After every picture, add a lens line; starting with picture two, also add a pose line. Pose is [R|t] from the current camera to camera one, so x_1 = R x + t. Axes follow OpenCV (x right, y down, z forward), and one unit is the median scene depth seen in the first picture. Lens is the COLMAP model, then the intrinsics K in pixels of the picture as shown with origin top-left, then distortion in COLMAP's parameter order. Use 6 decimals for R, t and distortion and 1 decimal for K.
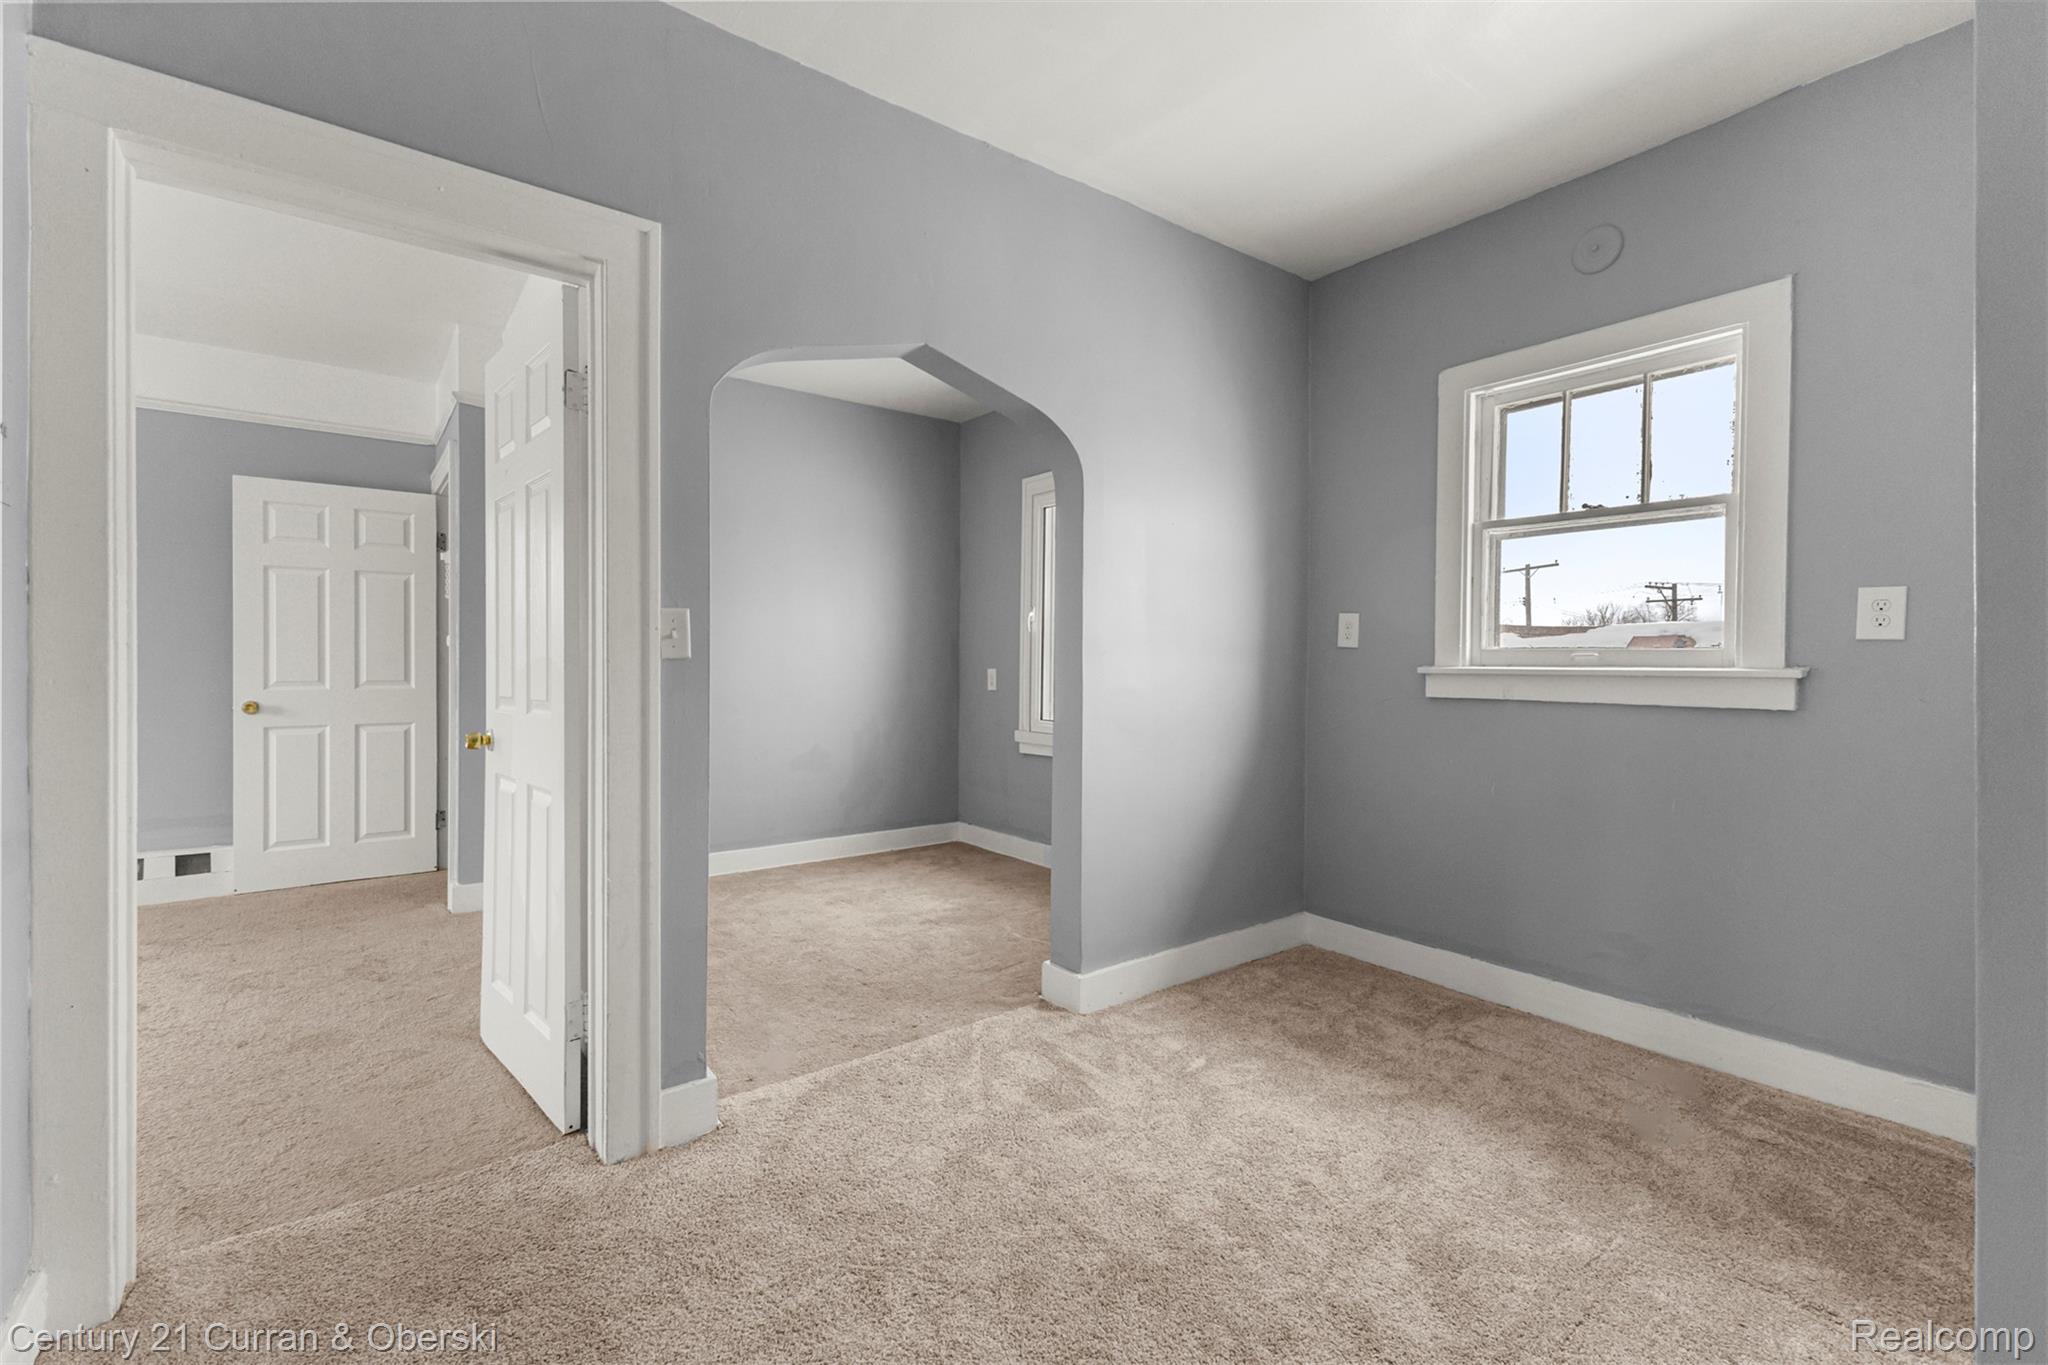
lens RADIAL K [[870.0, 0, 1031.3], [0, 870.0, 679.6], [0, 0, 1]] dist [-0.001154, -0.000694]
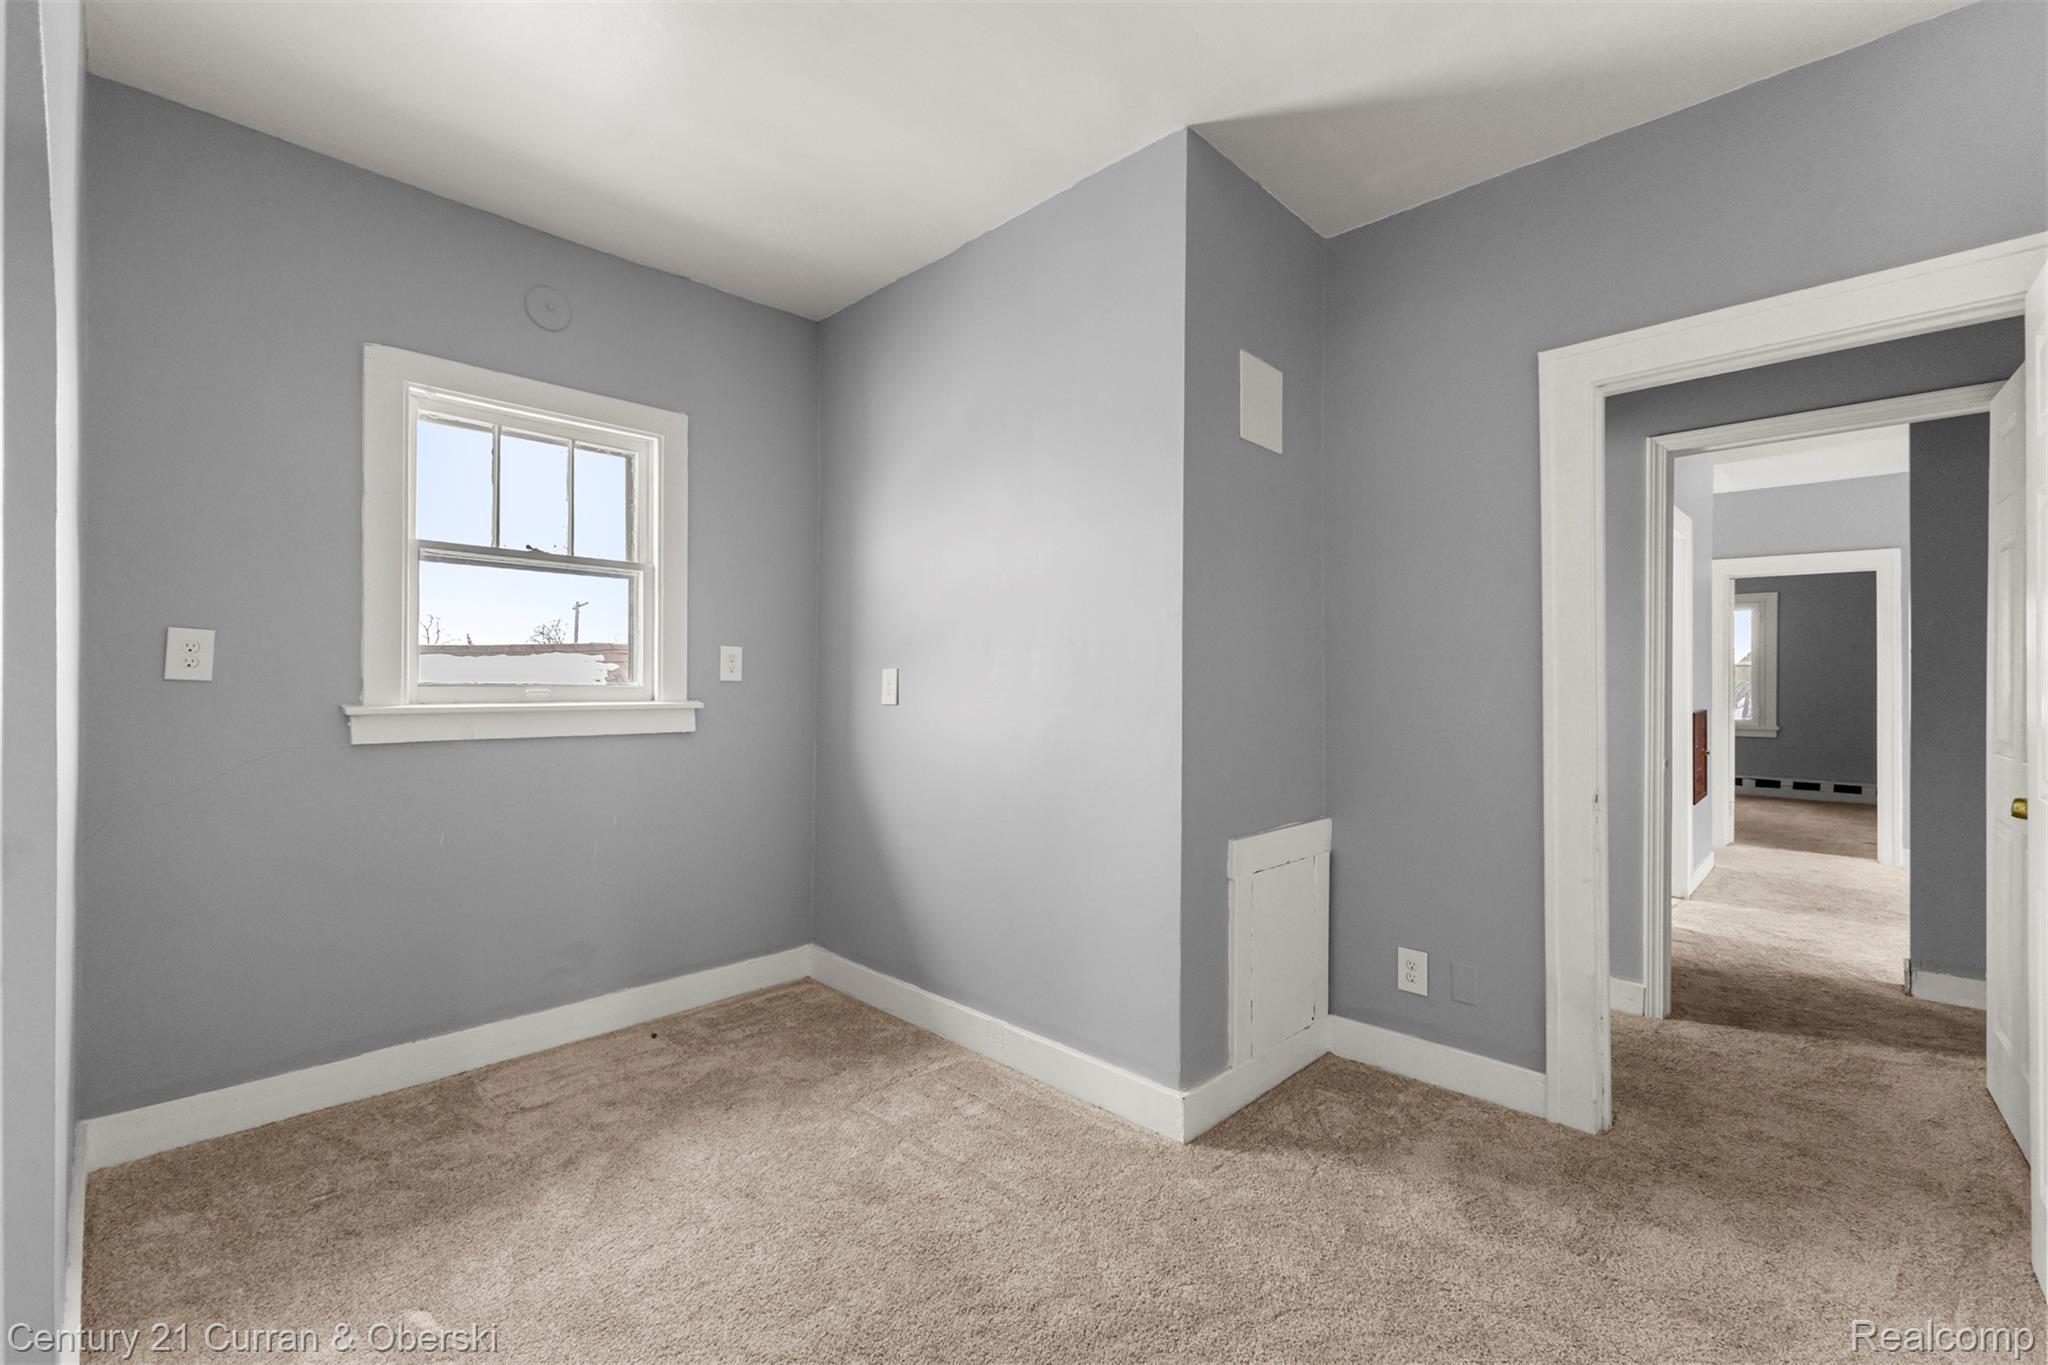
lens RADIAL K [[870.0, 0, 1031.3], [0, 870.0, 679.6], [0, 0, 1]] dist [-0.001154, -0.000694]
pose [[-0.152868, -0.008121, 0.988213, -0.475463], [0.008627, 0.999917, 0.009551, -0.046601], [-0.988209, 0.009985, -0.152786, 0.565838]]
